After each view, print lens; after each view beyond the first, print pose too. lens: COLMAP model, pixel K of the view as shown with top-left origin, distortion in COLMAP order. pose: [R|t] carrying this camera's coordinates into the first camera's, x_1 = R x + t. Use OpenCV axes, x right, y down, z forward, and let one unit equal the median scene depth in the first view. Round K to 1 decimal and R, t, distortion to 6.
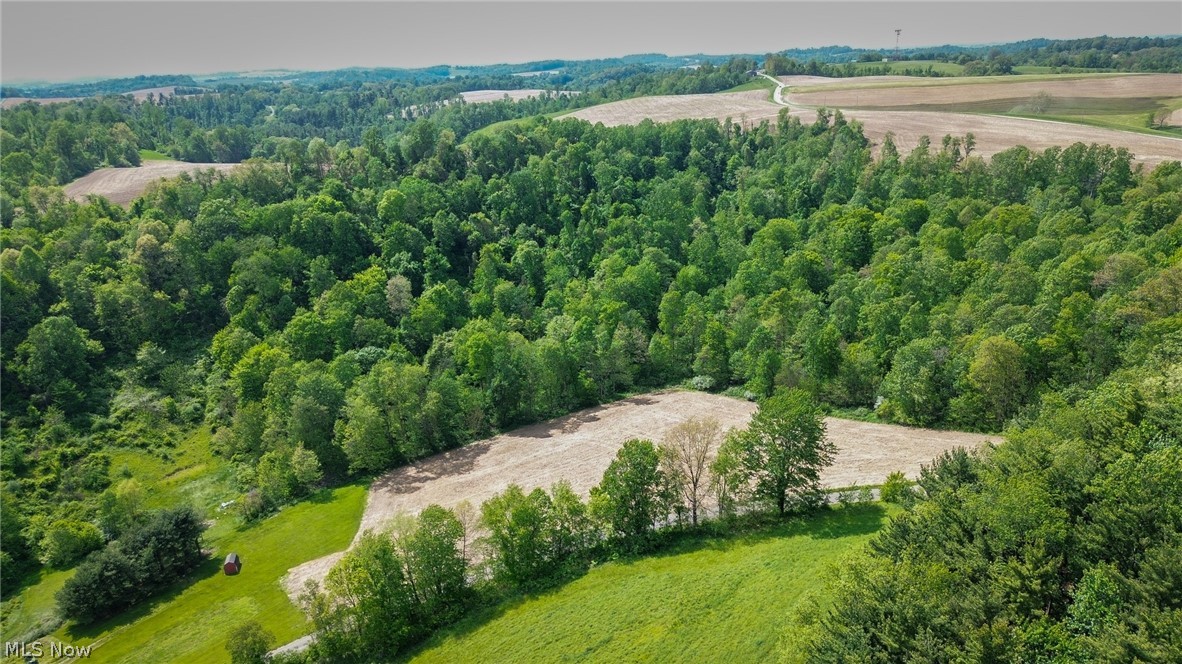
lens RADIAL K [[839.1, 0, 594.4], [0, 839.1, 329.9], [0, 0, 1]] dist [0.066726, -0.062627]
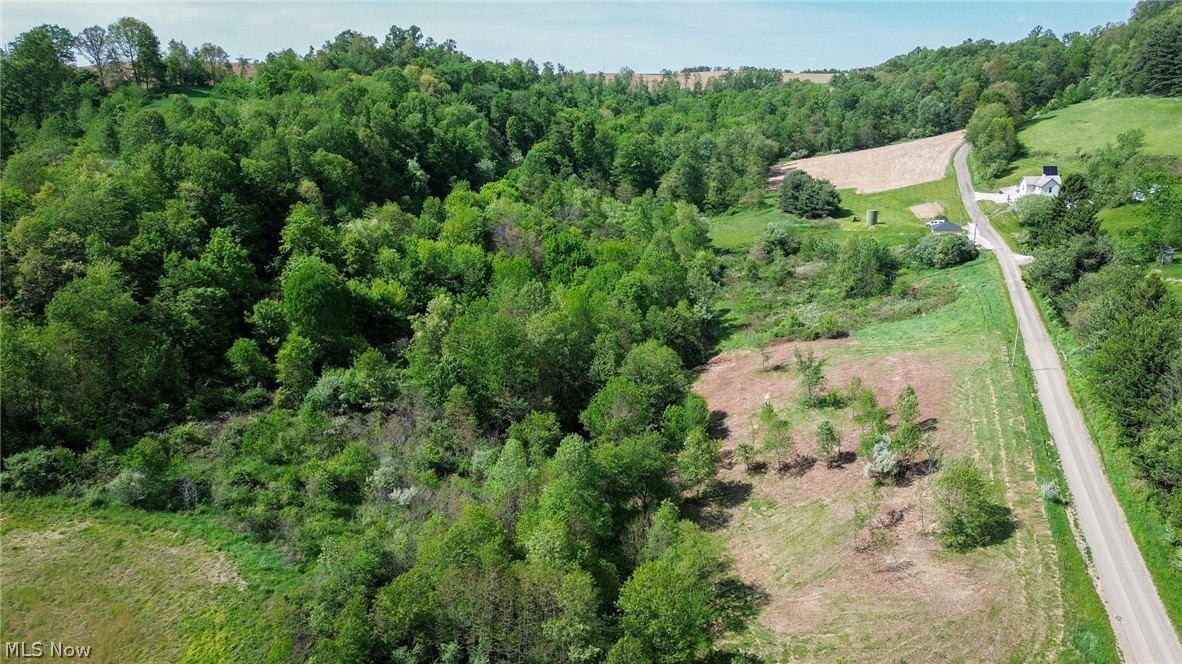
lens RADIAL K [[839.1, 0, 596.1], [0, 839.1, 331.1], [0, 0, 1]] dist [0.066726, -0.062627]
pose [[0.702389, -0.175278, 0.689875, -1.401947], [0.219348, 0.975340, 0.024480, 0.280450], [-0.677154, 0.134128, 0.723514, 0.100939]]
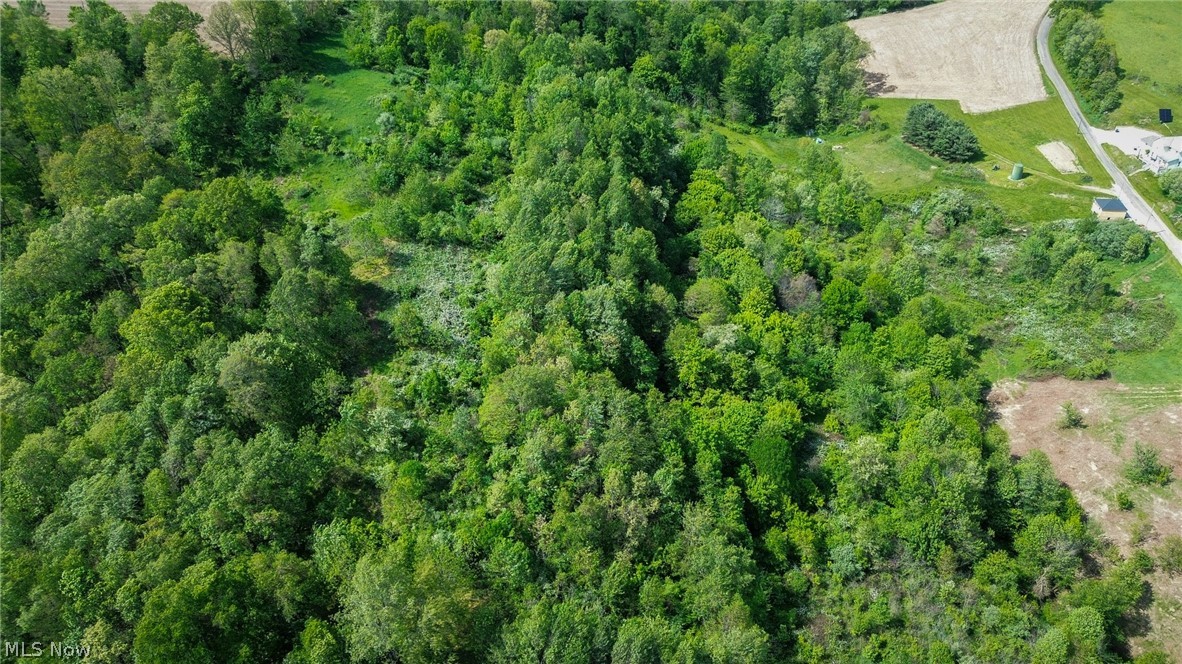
lens RADIAL K [[839.1, 0, 590.8], [0, 839.1, 331.0], [0, 0, 1]] dist [0.066726, -0.062627]
pose [[0.564757, -0.447744, 0.693235, -1.634707], [0.259314, 0.893756, 0.366001, -0.128234], [-0.783458, -0.026936, 0.620861, 0.336625]]
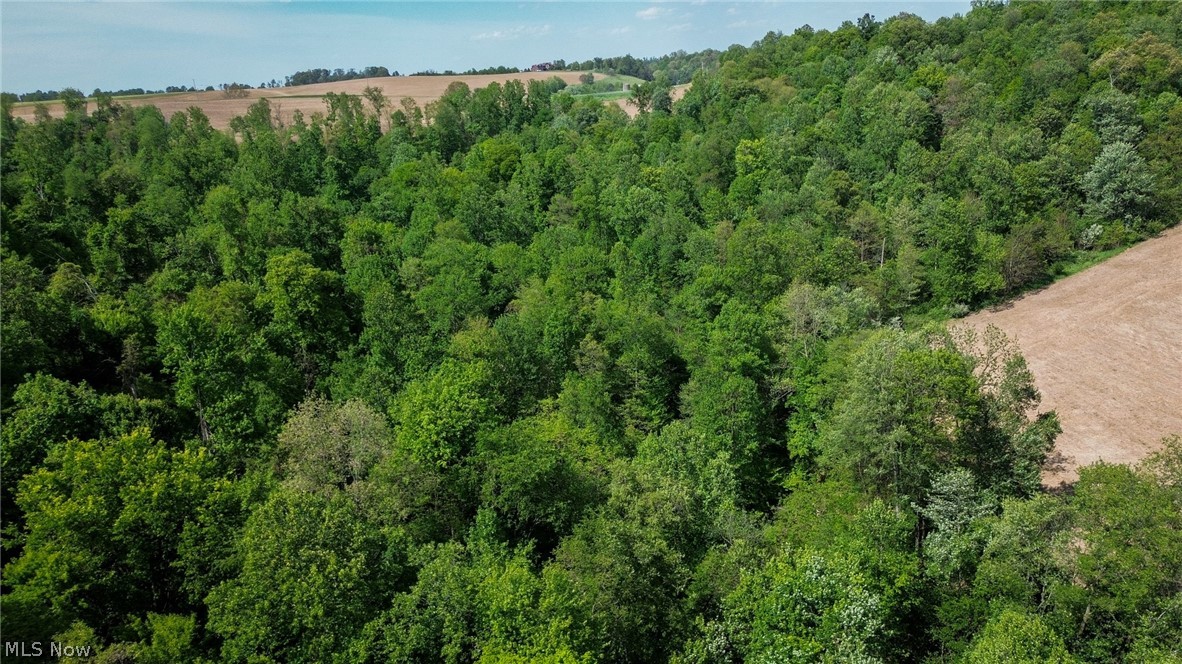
lens RADIAL K [[839.1, 0, 589.2], [0, 839.1, 333.9], [0, 0, 1]] dist [0.066726, -0.062627]
pose [[0.333560, -0.277907, 0.900836, -0.489046], [0.359366, 0.920894, 0.151029, -0.104082], [-0.871547, 0.273353, 0.407044, 0.944372]]
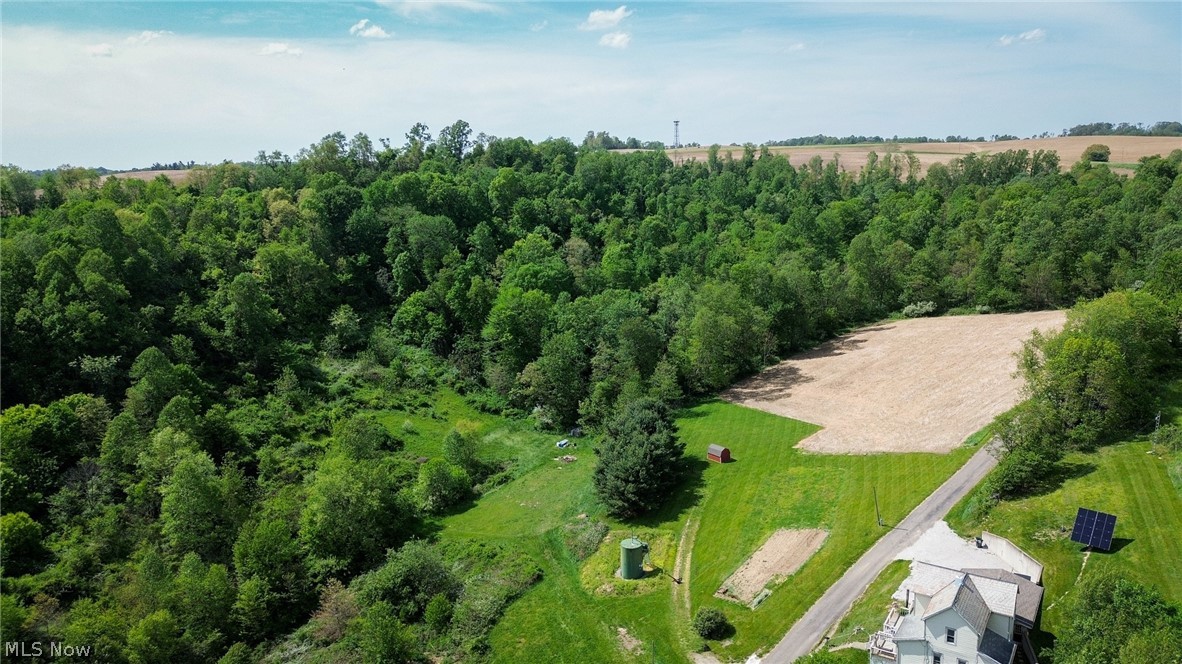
lens RADIAL K [[839.1, 0, 593.3], [0, 839.1, 329.2], [0, 0, 1]] dist [0.066726, -0.062627]
pose [[0.947643, -0.057749, 0.314067, -0.592291], [0.097648, 0.988806, -0.112817, 0.168071], [-0.304037, 0.137578, 0.942674, 0.138446]]
